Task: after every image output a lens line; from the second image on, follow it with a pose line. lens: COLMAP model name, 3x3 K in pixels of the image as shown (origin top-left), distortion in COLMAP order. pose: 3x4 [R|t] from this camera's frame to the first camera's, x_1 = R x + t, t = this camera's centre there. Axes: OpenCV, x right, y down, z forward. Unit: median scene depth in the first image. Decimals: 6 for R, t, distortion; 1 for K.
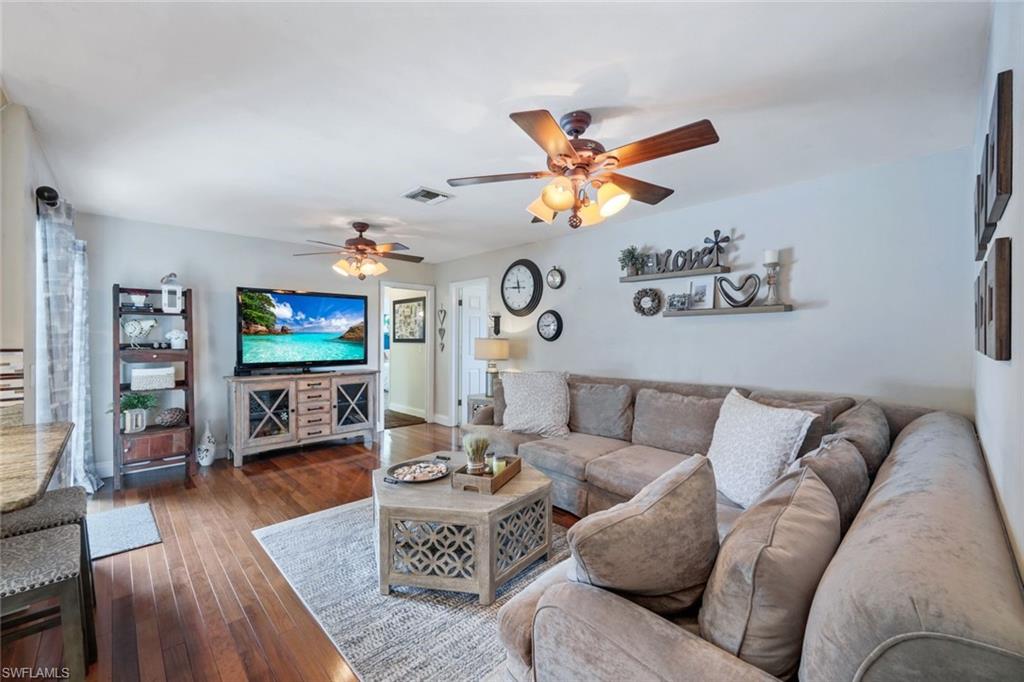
lens RADIAL K [[417.6, 0, 511.6], [0, 417.6, 339.1], [0, 0, 1]] dist [-0.002255, 0.001390]
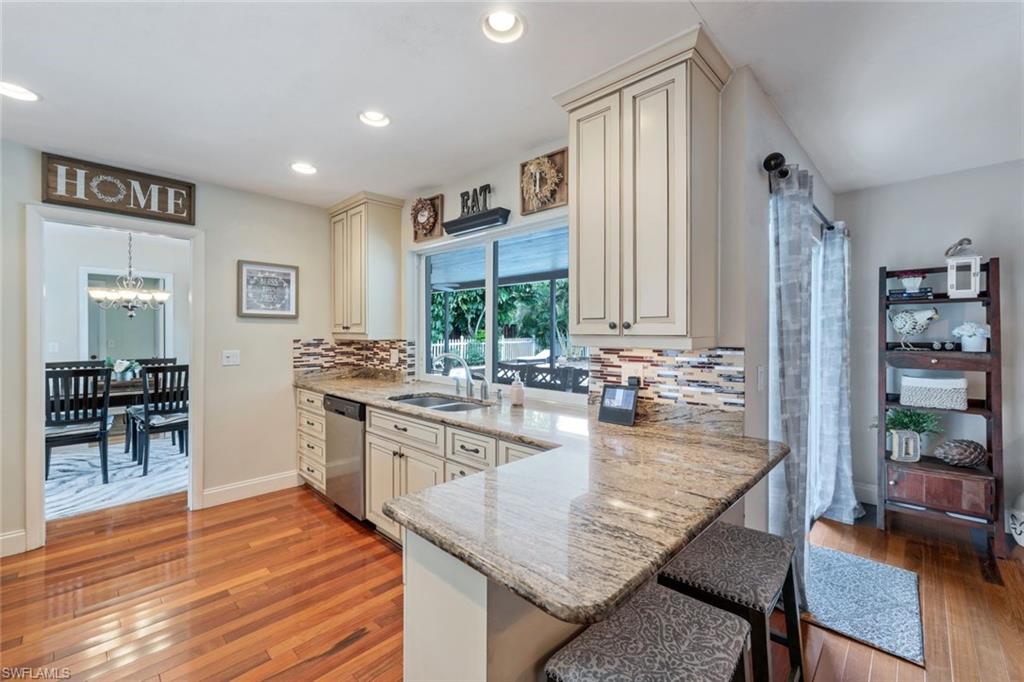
lens RADIAL K [[417.6, 0, 510.8], [0, 417.6, 333.8], [0, 0, 1]] dist [-0.002255, 0.001390]
pose [[0.031917, -0.000001, -0.999491, -0.179961], [-0.005191, 0.999987, -0.000167, -0.001532], [0.999477, 0.005194, 0.031917, 0.272812]]
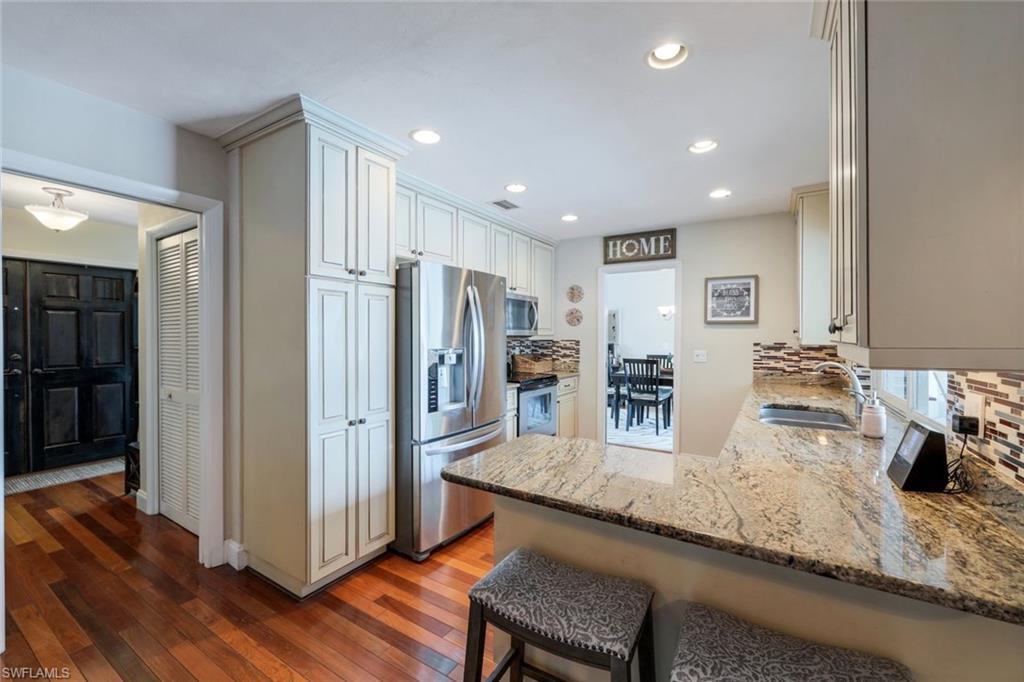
lens RADIAL K [[417.6, 0, 511.1], [0, 417.6, 339.0], [0, 0, 1]] dist [-0.002255, 0.001390]
pose [[-0.971088, -0.003045, -0.238702, -0.328976], [-0.006278, 0.999899, 0.012782, -0.005516], [0.238639, 0.013911, -0.971009, 0.688512]]
